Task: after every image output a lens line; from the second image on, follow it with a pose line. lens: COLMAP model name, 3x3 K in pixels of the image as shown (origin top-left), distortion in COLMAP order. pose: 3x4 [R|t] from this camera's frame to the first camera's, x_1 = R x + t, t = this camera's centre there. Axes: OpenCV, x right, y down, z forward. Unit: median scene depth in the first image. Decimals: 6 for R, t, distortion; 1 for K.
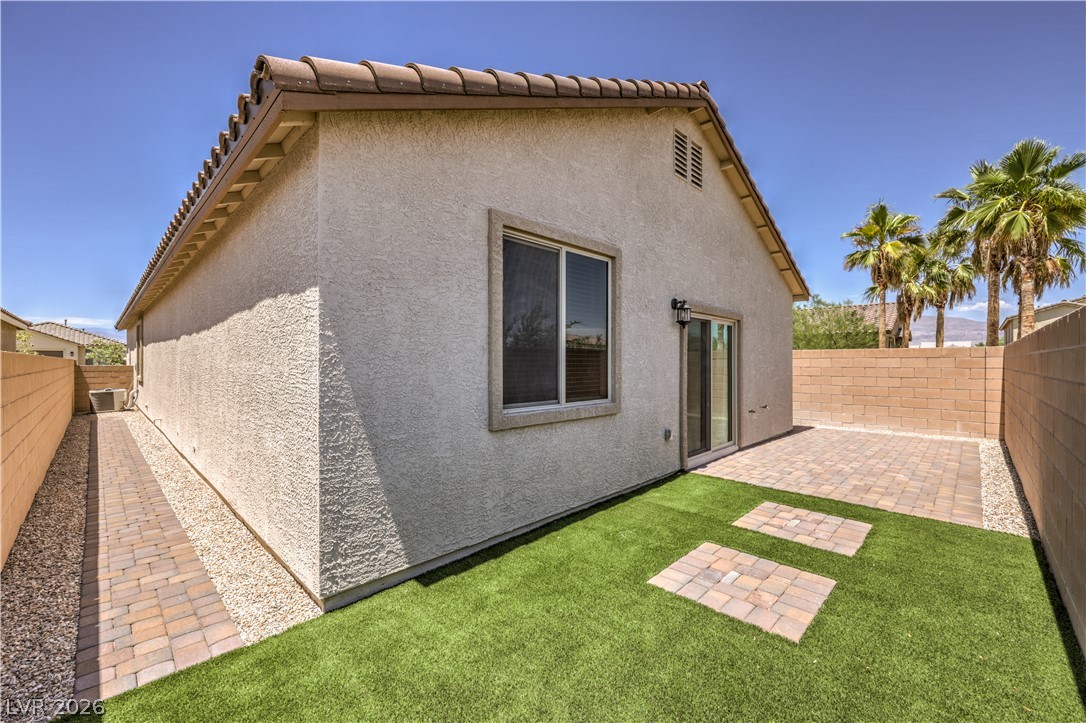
lens RADIAL K [[439.6, 0, 544.8], [0, 439.6, 365.1], [0, 0, 1]] dist [0.015648, 0.000087]
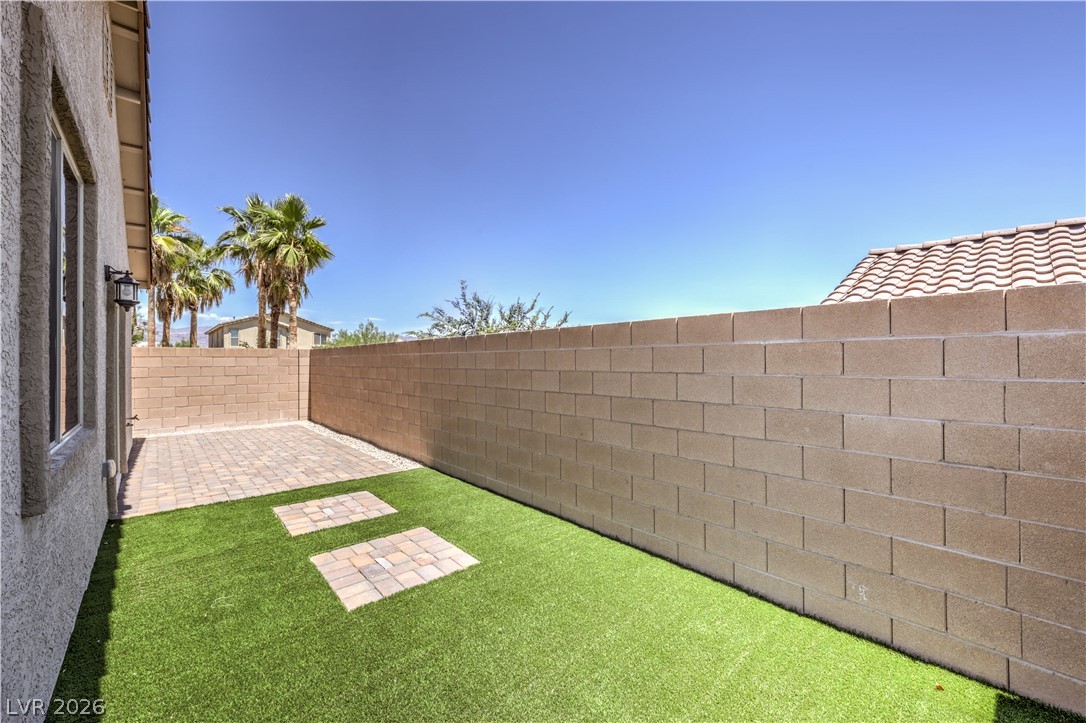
lens RADIAL K [[439.6, 0, 545.5], [0, 439.6, 358.1], [0, 0, 1]] dist [0.015648, 0.000087]
pose [[0.085493, 0.005703, 0.996322, -0.309022], [0.010667, 0.999921, -0.006639, 0.001770], [-0.996282, 0.011195, 0.085425, 0.269143]]
